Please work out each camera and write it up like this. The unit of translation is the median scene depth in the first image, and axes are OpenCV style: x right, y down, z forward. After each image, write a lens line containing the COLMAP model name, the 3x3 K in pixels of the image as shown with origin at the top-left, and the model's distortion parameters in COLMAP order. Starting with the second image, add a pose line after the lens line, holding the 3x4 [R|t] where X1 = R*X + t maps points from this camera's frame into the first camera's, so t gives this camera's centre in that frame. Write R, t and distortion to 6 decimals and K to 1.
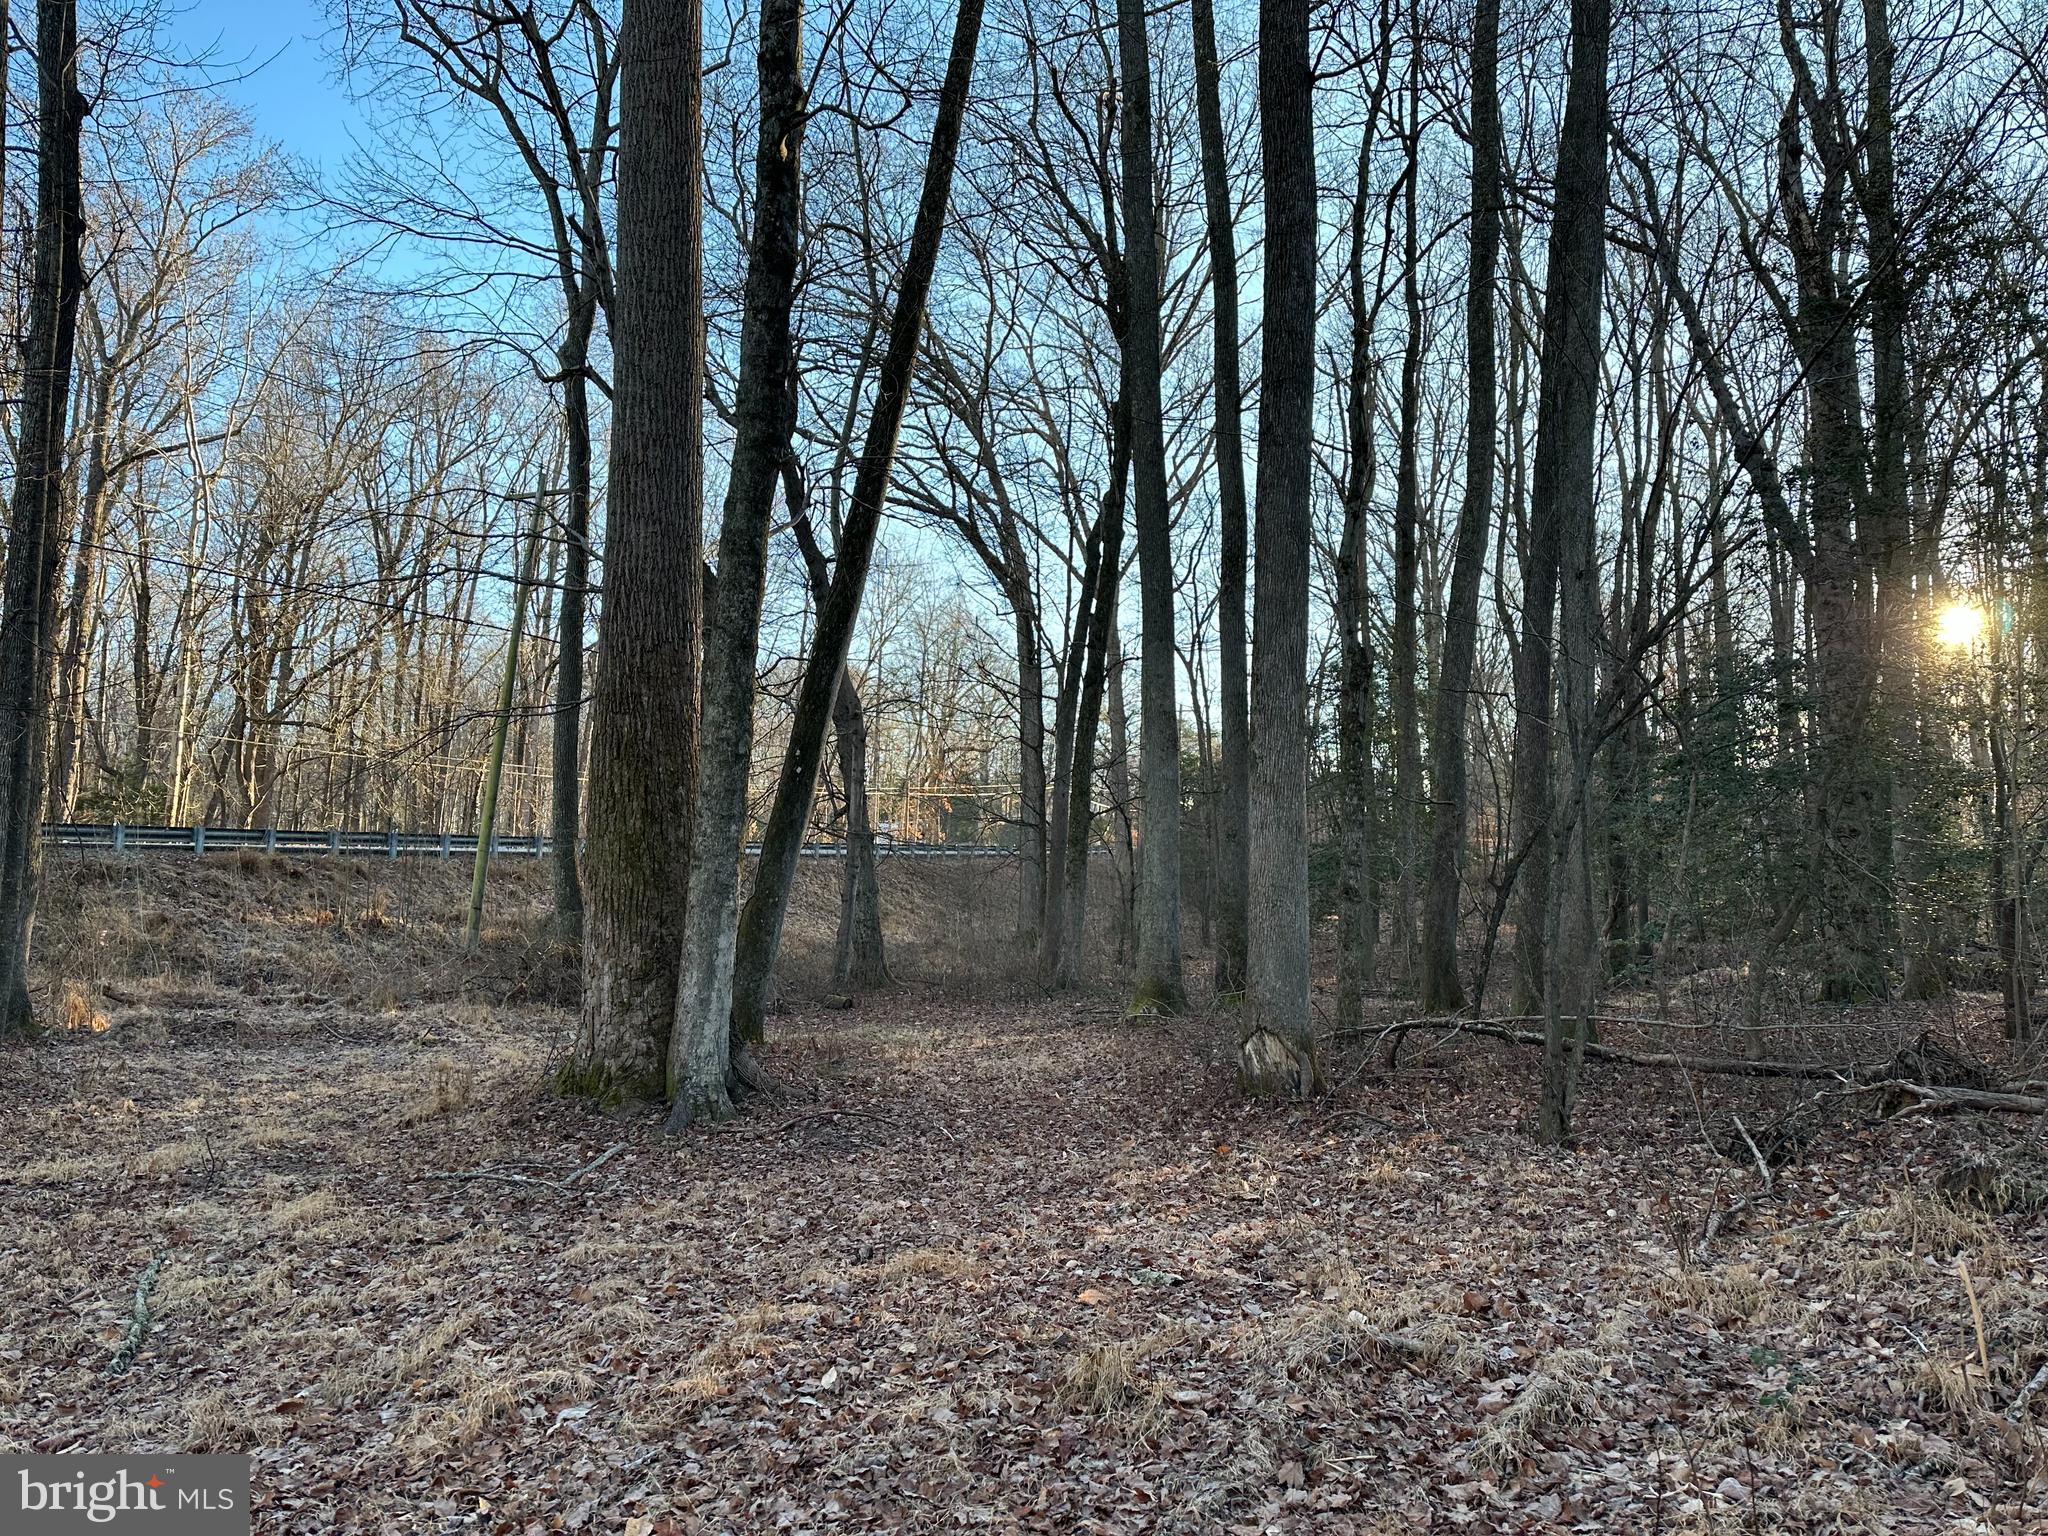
lens RADIAL K [[1541.8, 0, 1024.0], [0, 1541.8, 768.0], [0, 0, 1]] dist [0.144789, -0.219404]
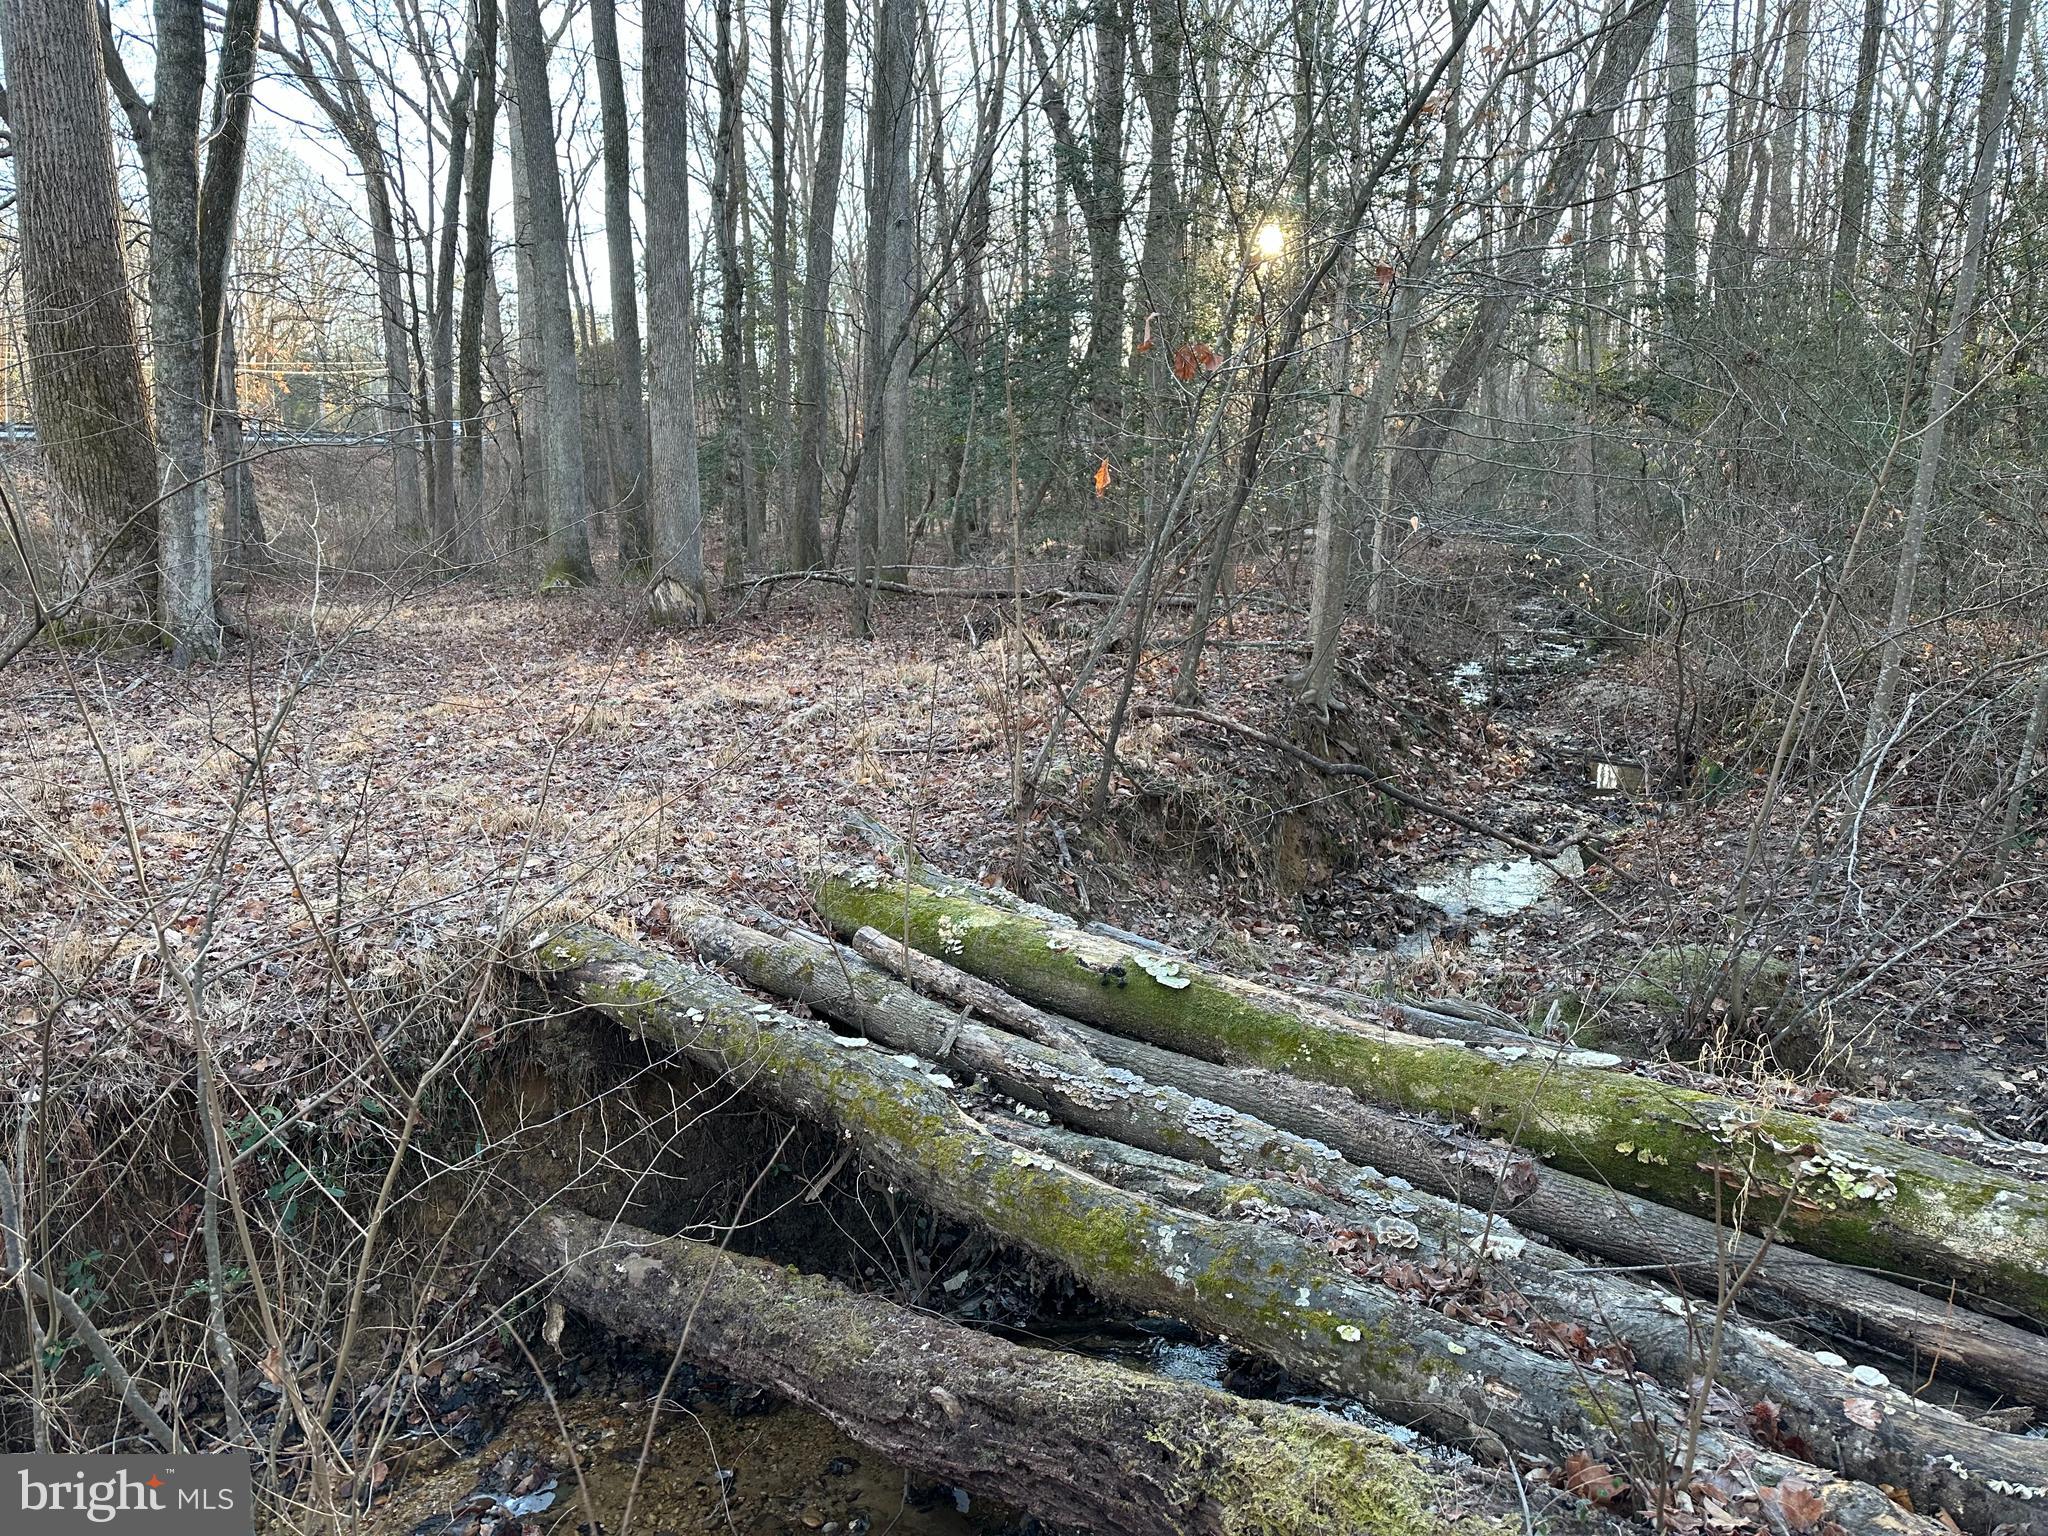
lens RADIAL K [[1541.8, 0, 1024.0], [0, 1541.8, 768.0], [0, 0, 1]] dist [0.144789, -0.219404]
pose [[0.927276, -0.068750, 0.368012, -0.036749], [-0.027792, 0.967641, 0.250797, -0.011304], [-0.373346, -0.242786, 0.895359, -0.199167]]
